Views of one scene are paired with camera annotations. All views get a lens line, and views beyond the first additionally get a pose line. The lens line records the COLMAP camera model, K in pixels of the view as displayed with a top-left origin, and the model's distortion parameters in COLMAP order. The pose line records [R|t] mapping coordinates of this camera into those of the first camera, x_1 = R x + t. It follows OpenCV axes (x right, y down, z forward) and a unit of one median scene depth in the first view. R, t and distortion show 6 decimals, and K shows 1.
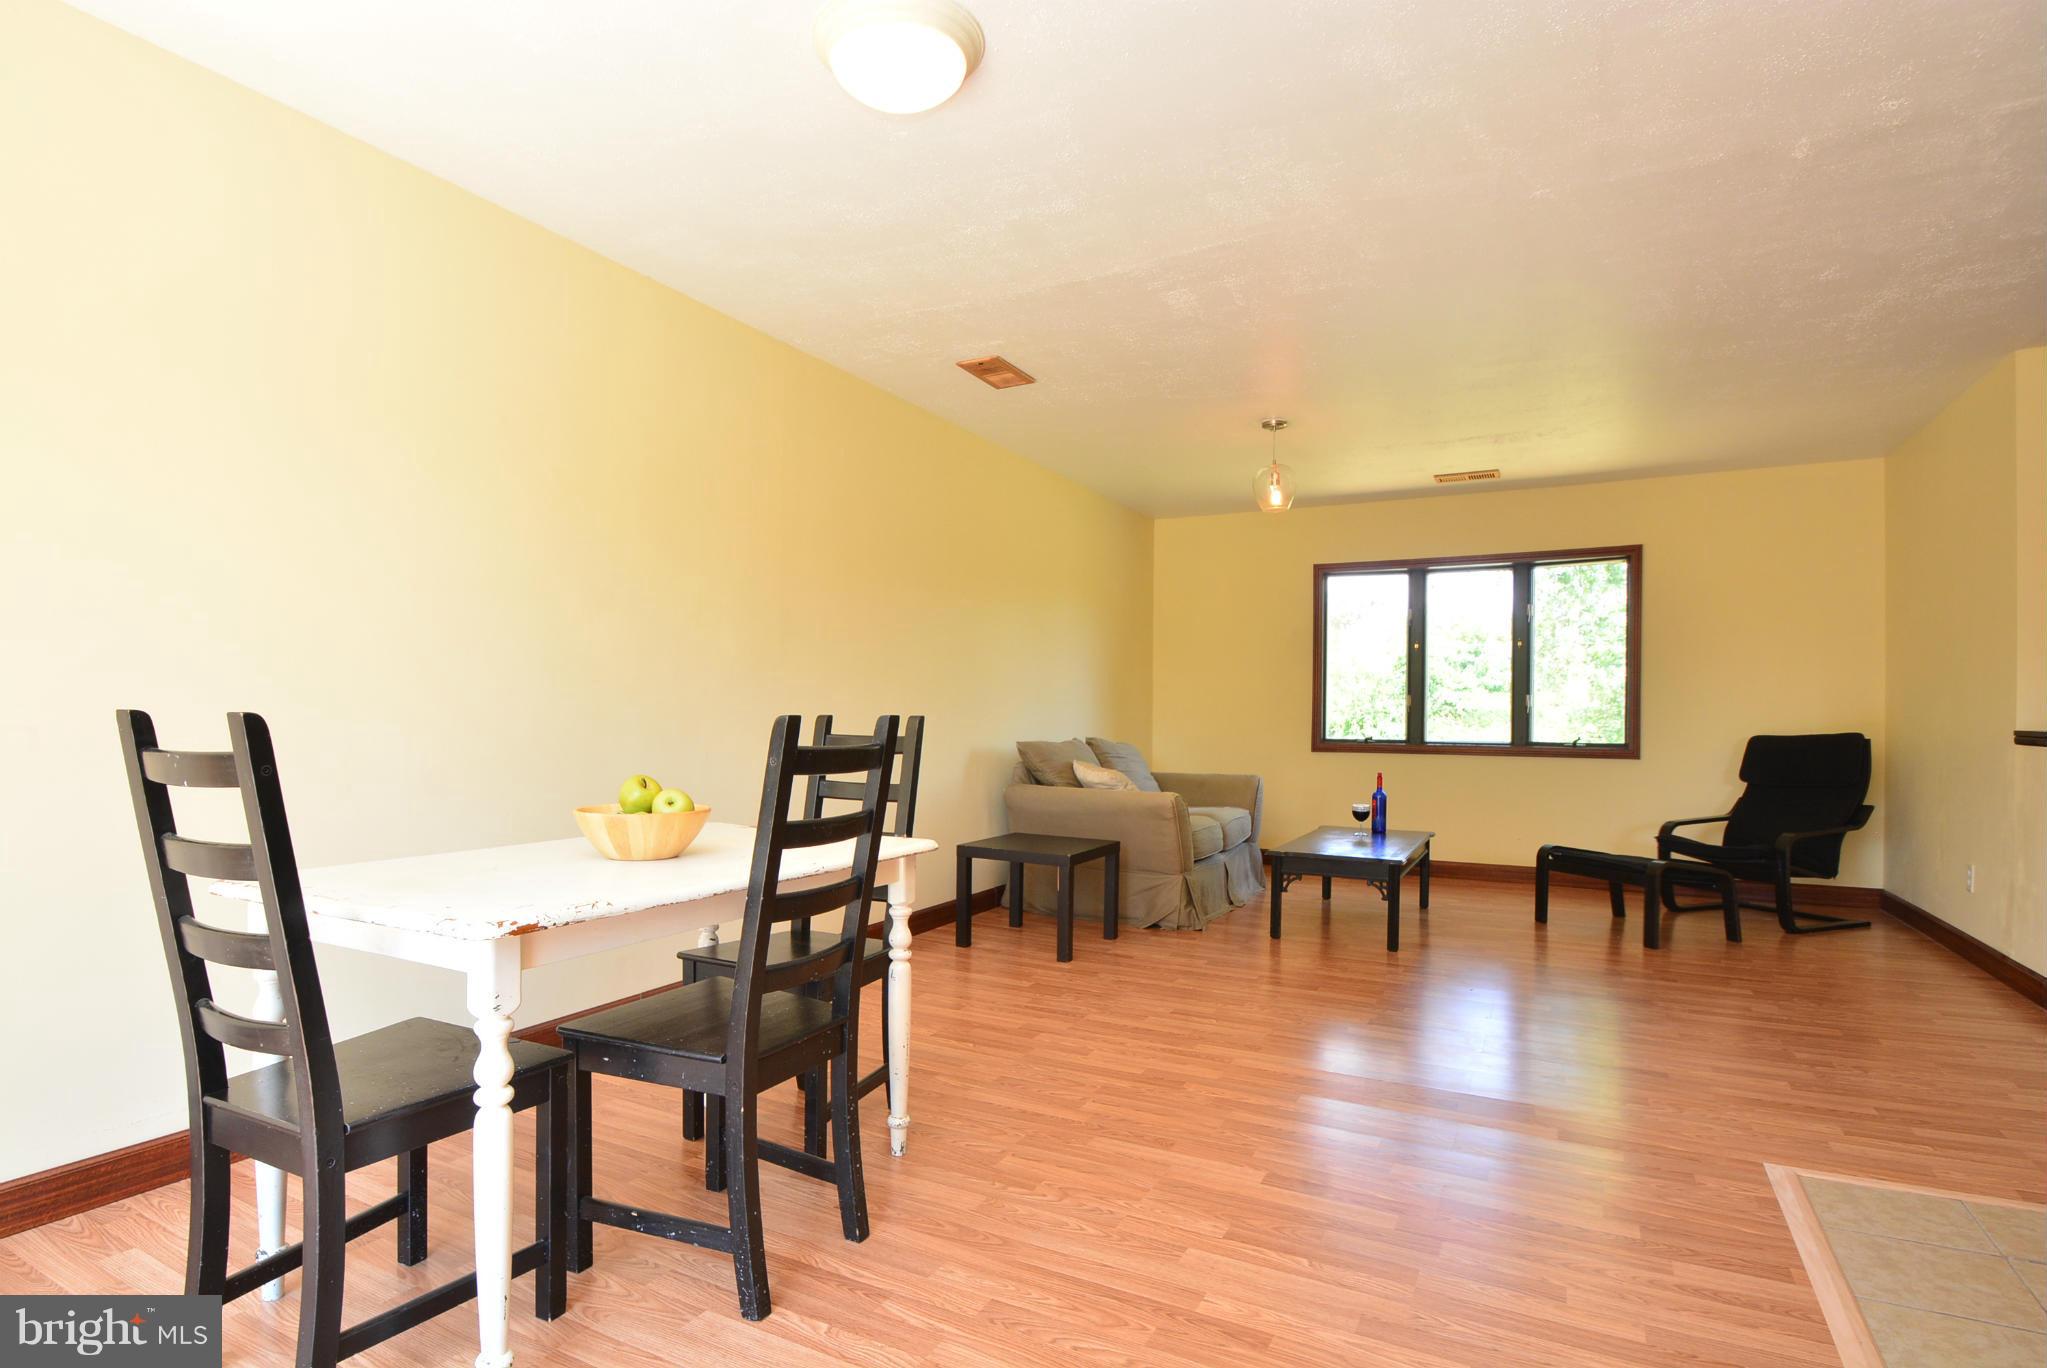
lens RADIAL K [[990.9, 0, 1009.4], [0, 990.9, 723.1], [0, 0, 1]] dist [-0.011175, -0.002697]
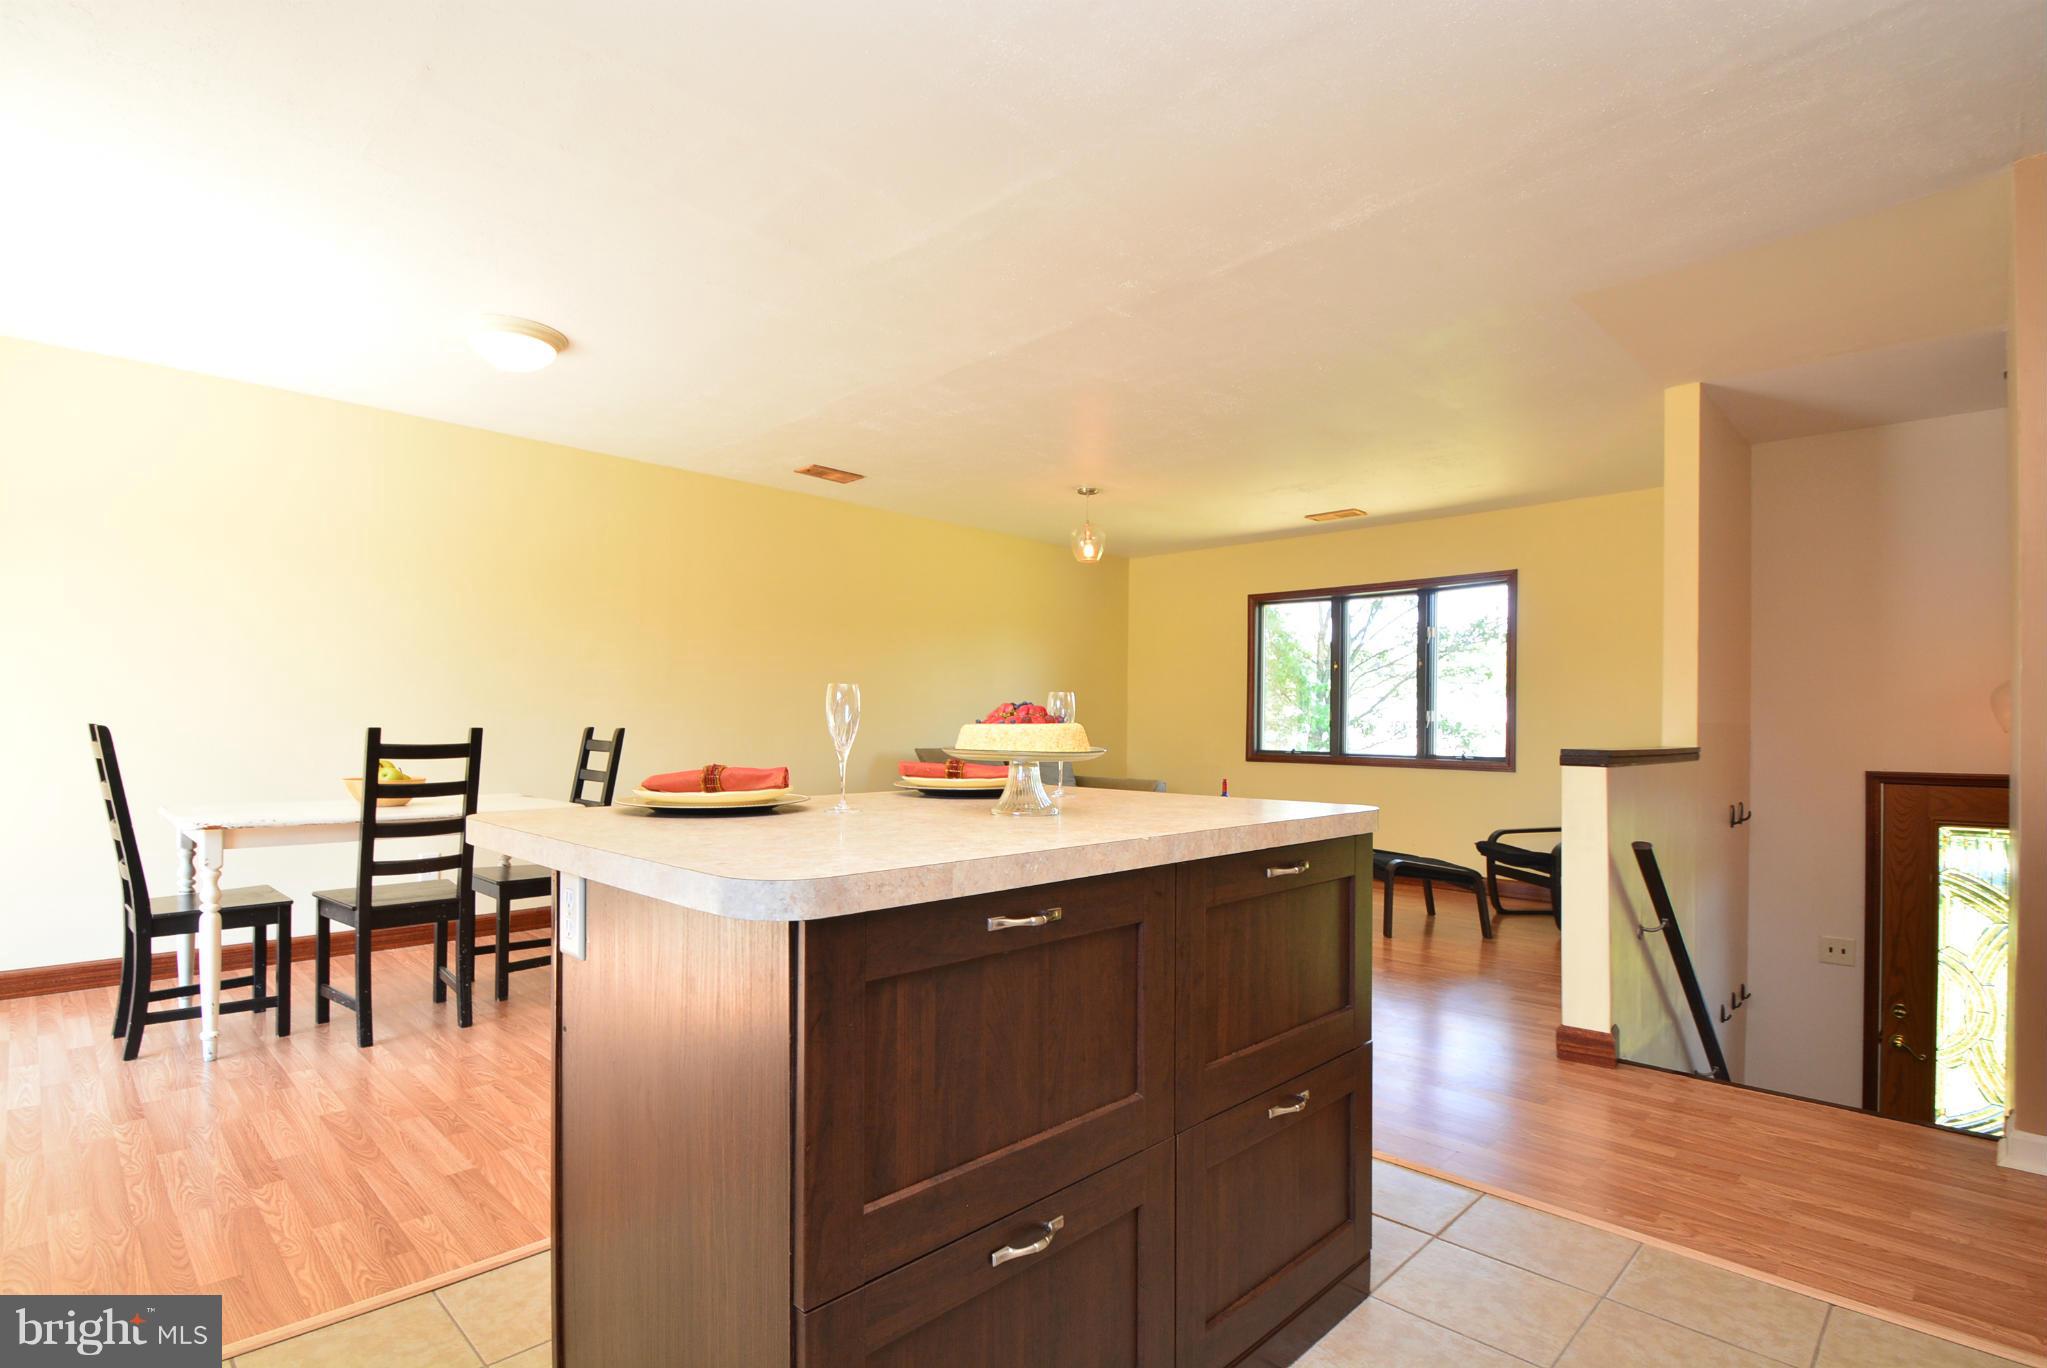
lens RADIAL K [[965.6, 0, 1027.8], [0, 965.6, 701.1], [0, 0, 1]] dist [0.000499, -0.009989]
pose [[0.966588, -0.000149, -0.256334, 0.434092], [-0.008218, 0.999468, -0.031571, -0.003569], [0.256202, 0.032623, 0.966073, -0.142516]]
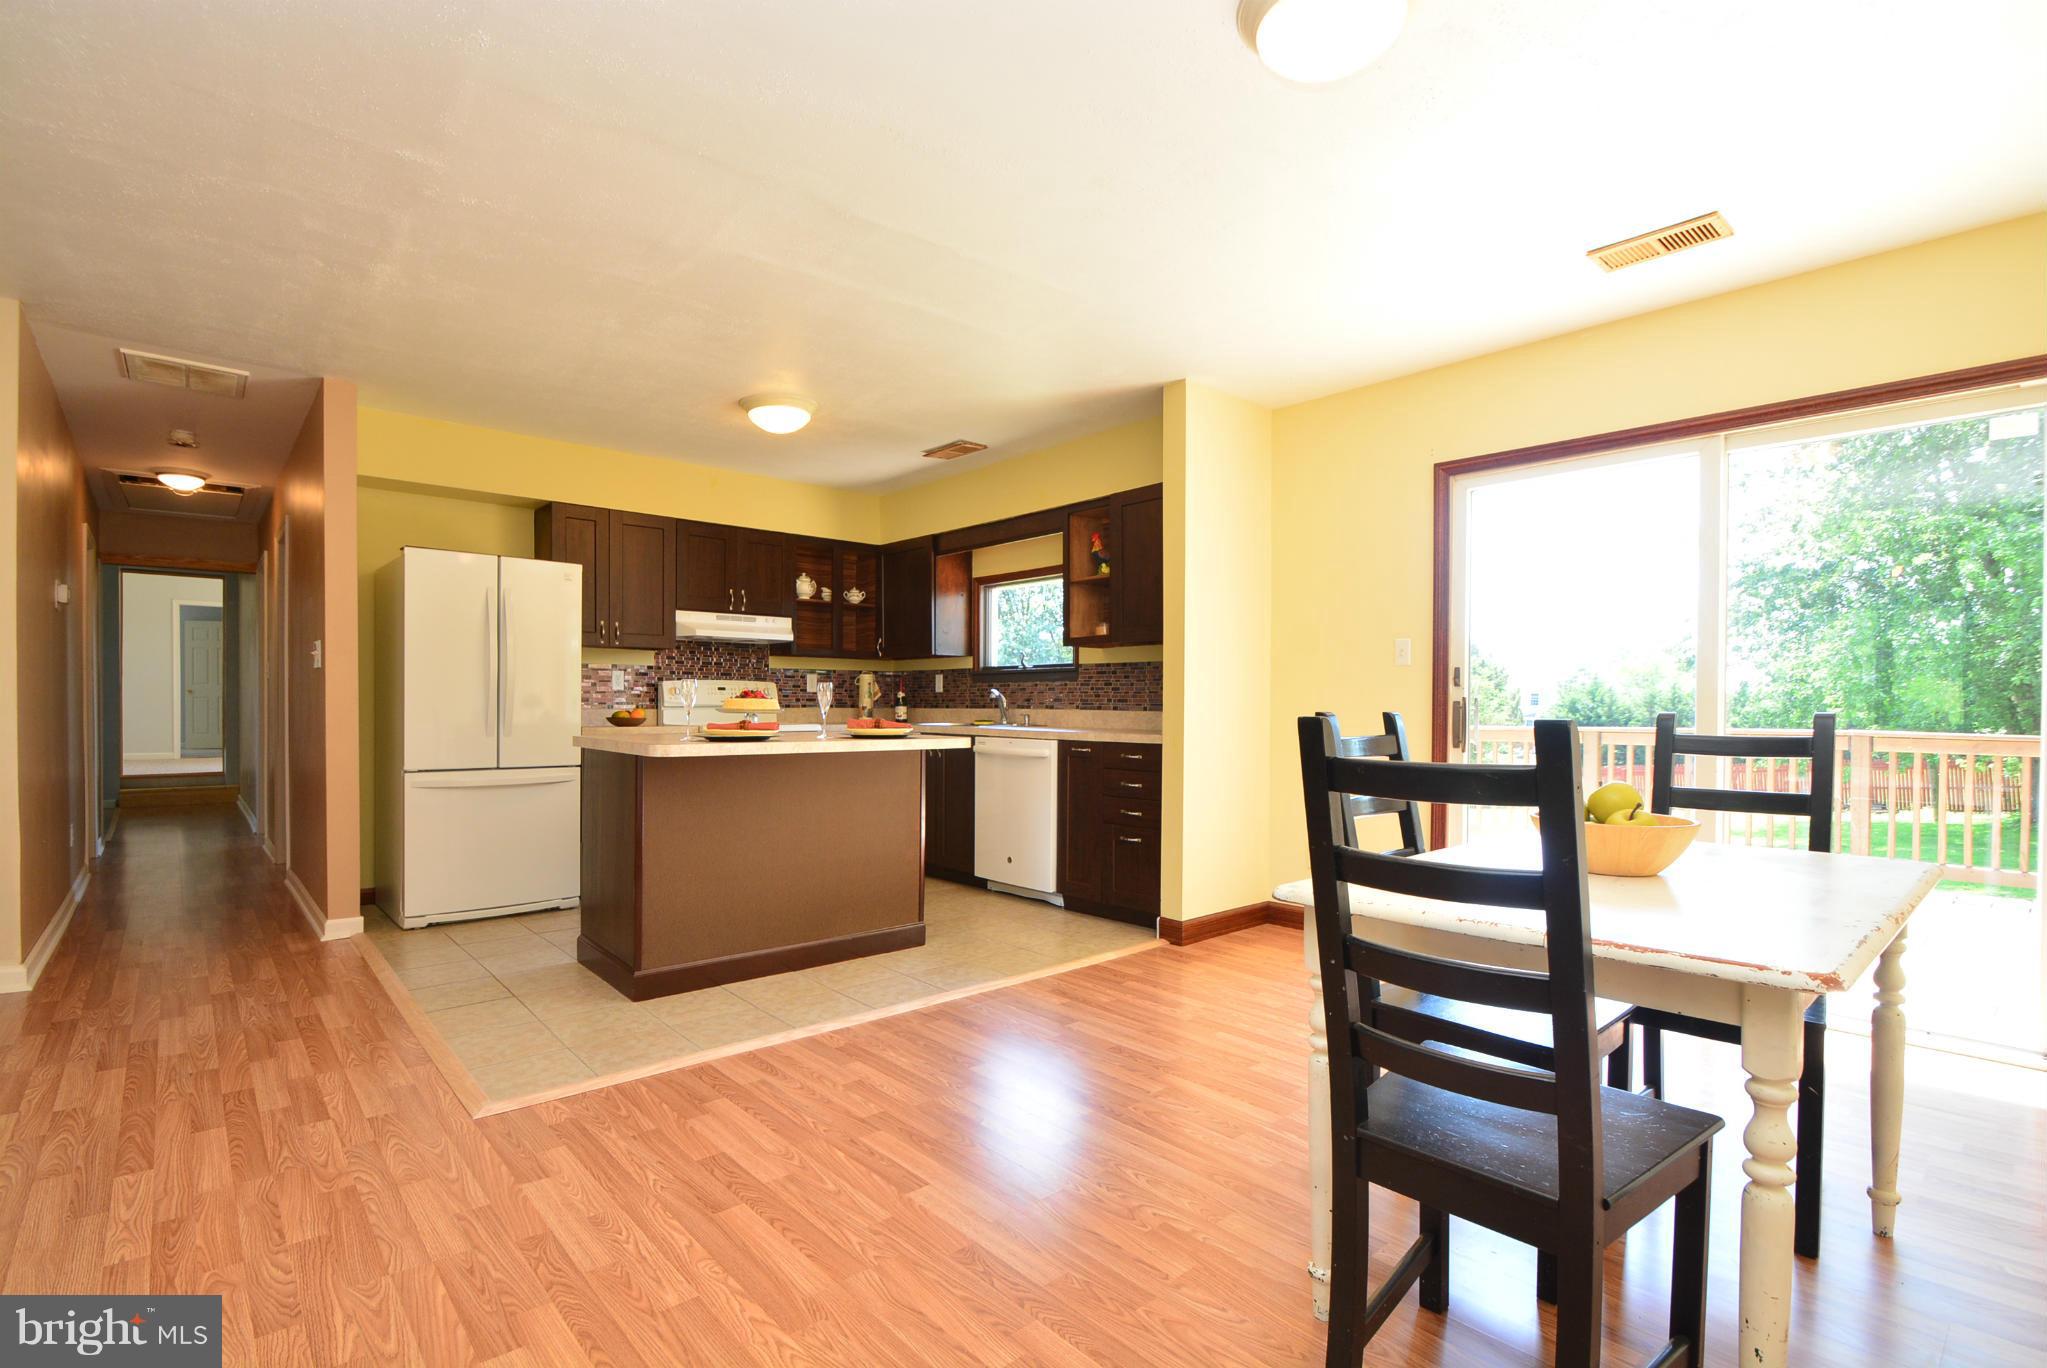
lens RADIAL K [[965.6, 0, 990.3], [0, 965.6, 691.9], [0, 0, 1]] dist [0.000499, -0.009989]
pose [[-0.932295, -0.004028, 0.361677, -0.057334], [-0.004682, 0.999989, -0.000932, -0.008537], [-0.361669, -0.002562, -0.932303, 0.732995]]
